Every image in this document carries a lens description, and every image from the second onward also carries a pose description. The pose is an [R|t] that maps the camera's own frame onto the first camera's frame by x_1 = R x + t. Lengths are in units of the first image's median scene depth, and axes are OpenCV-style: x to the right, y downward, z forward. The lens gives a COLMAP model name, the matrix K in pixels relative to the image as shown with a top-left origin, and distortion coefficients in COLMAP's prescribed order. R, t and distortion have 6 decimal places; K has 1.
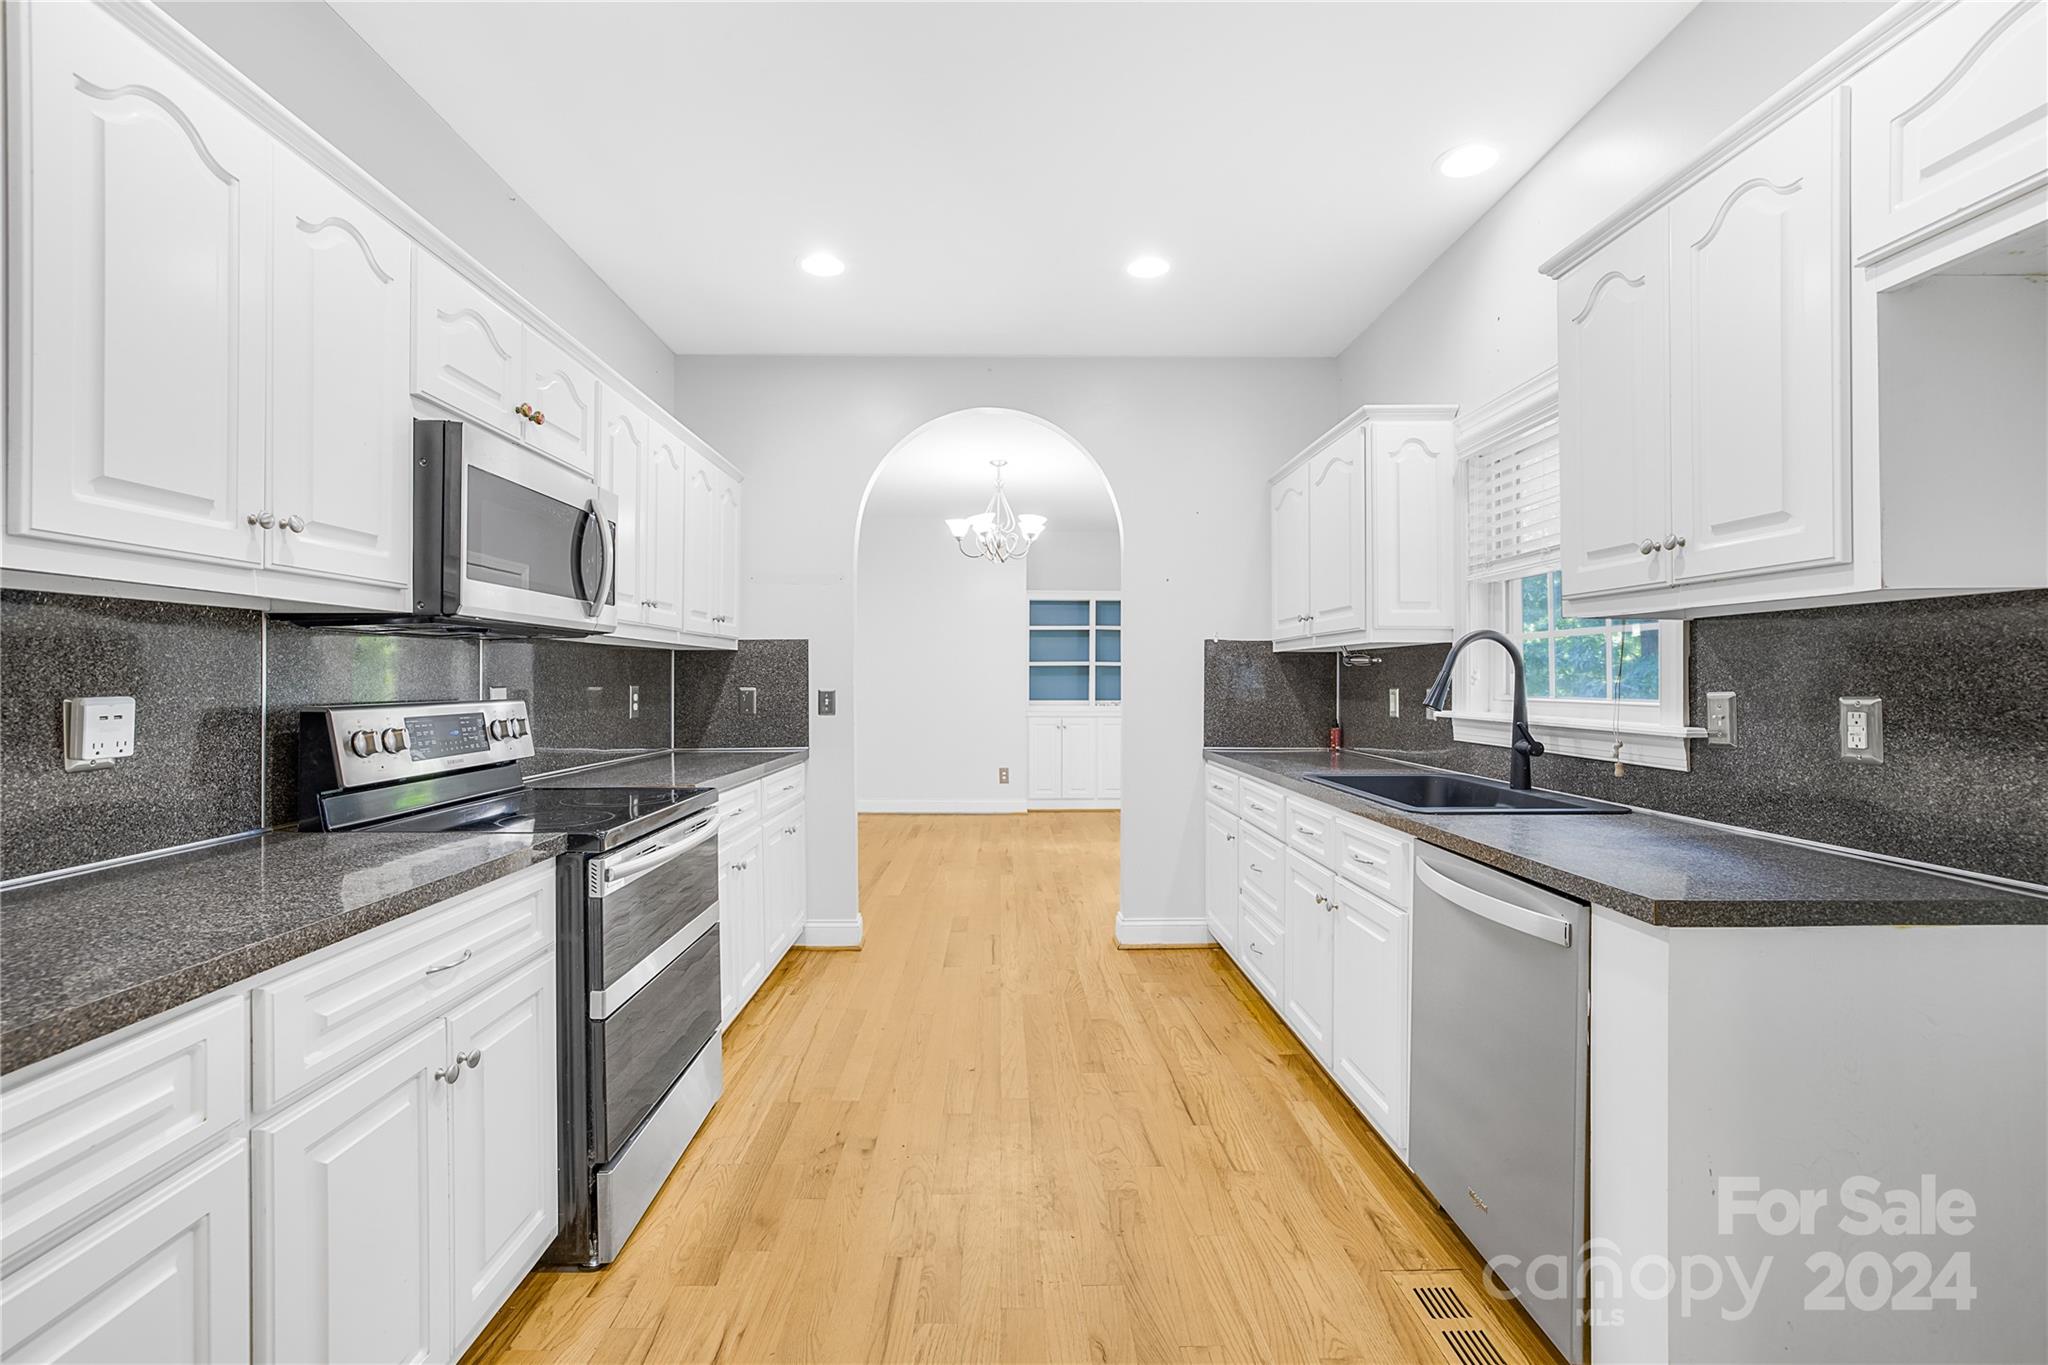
lens RADIAL K [[902.1, 0, 1011.5], [0, 902.1, 679.8], [0, 0, 1]] dist [-0.026912, 0.009942]
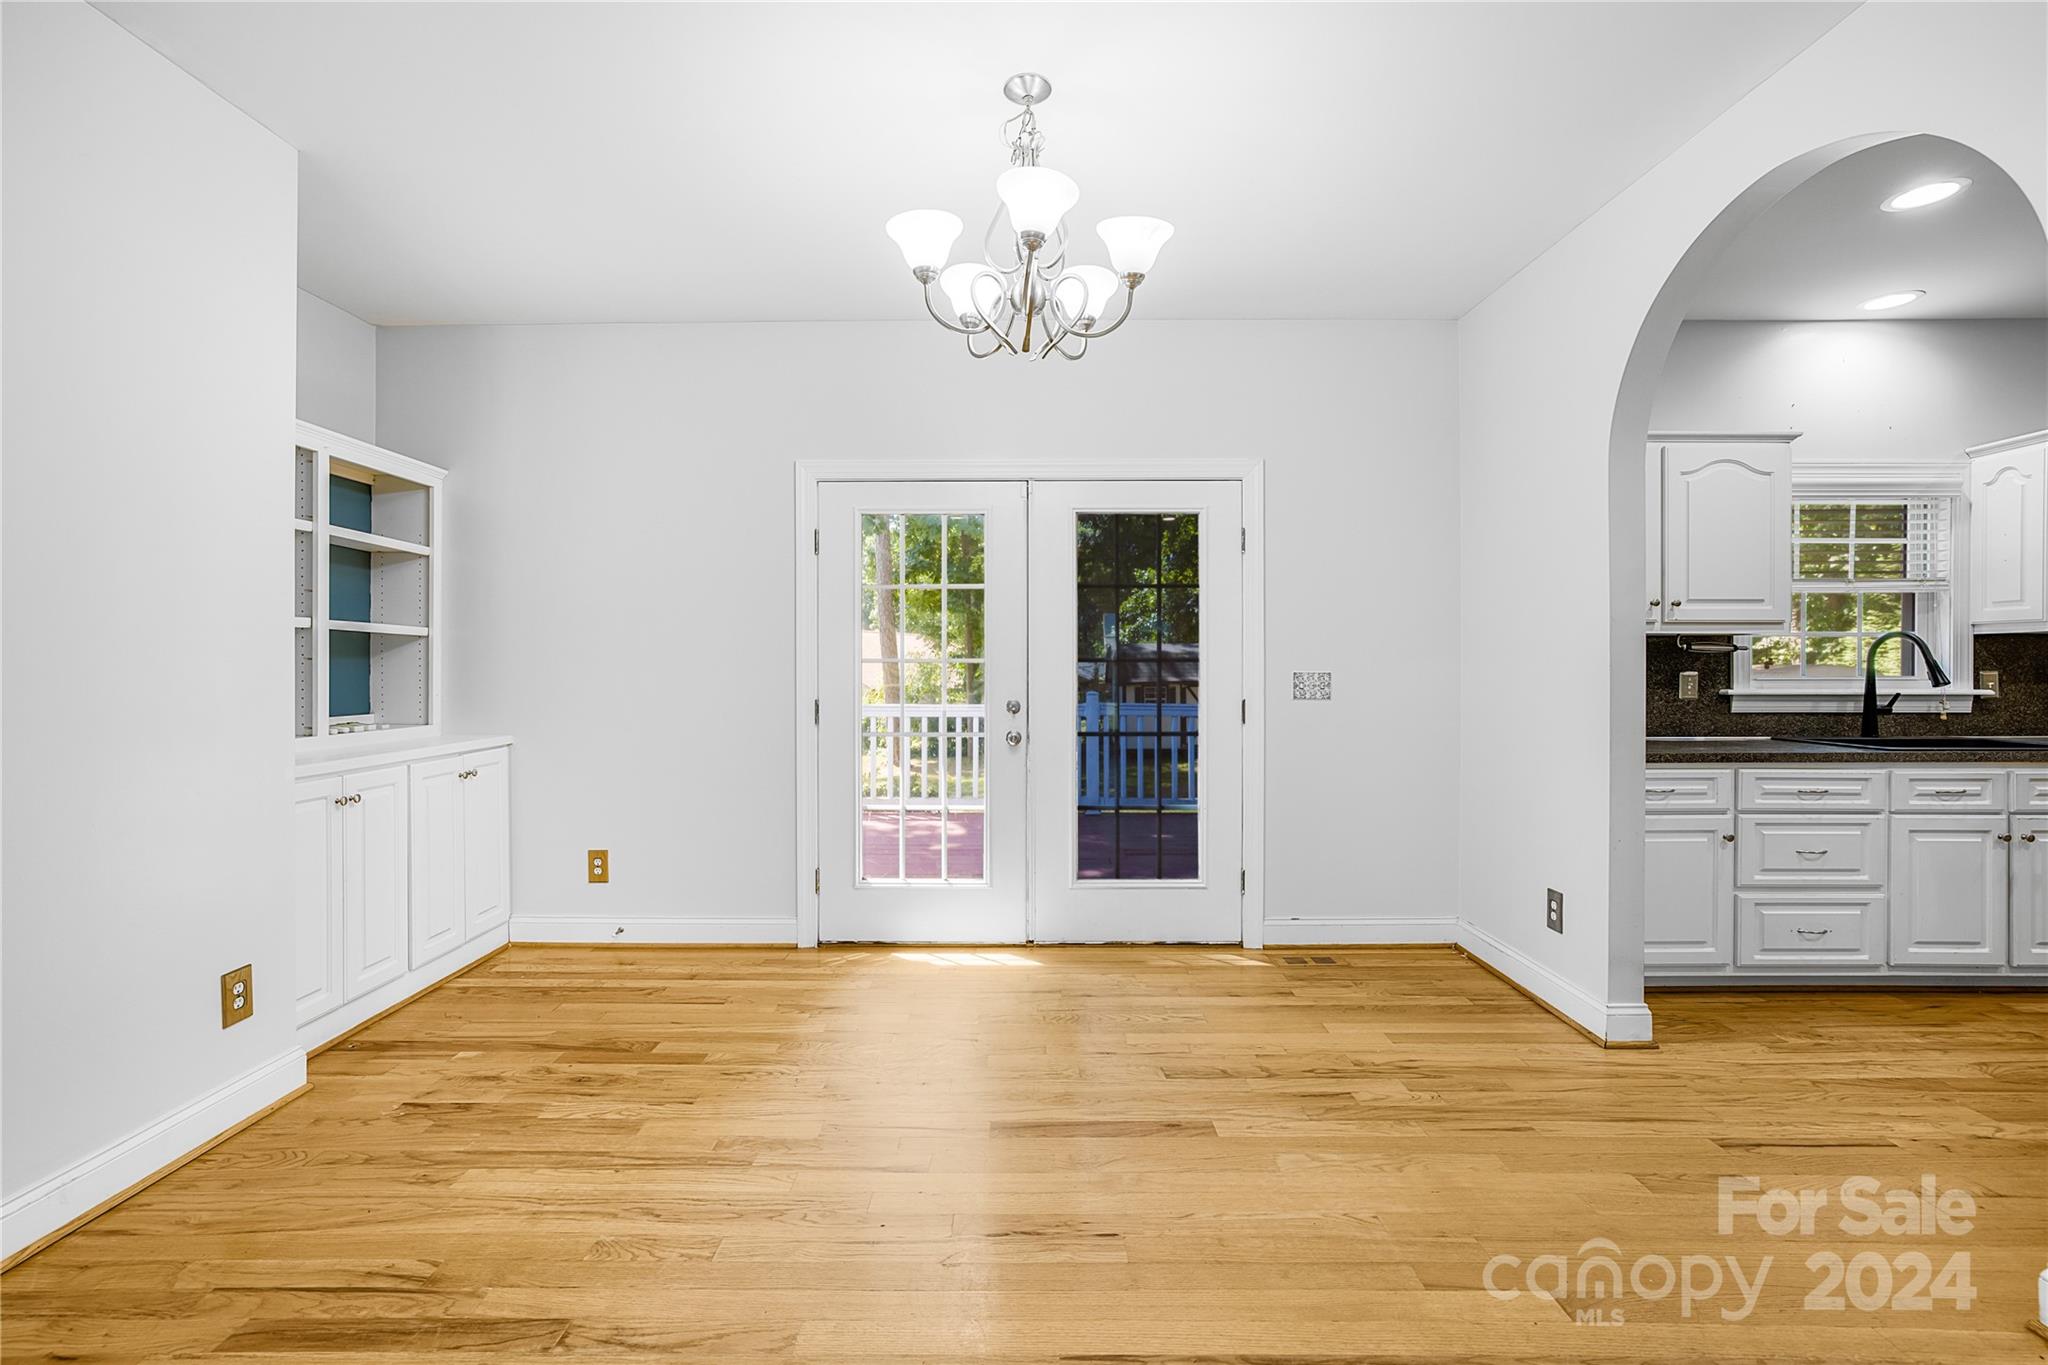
lens RADIAL K [[902.1, 0, 1014.6], [0, 902.1, 656.2], [0, 0, 1]] dist [-0.026912, 0.009942]
pose [[0.028247, 0.004769, 0.999590, -1.013130], [0.003018, 0.999984, -0.004856, -0.013779], [-0.999596, 0.003154, 0.028233, 2.516813]]
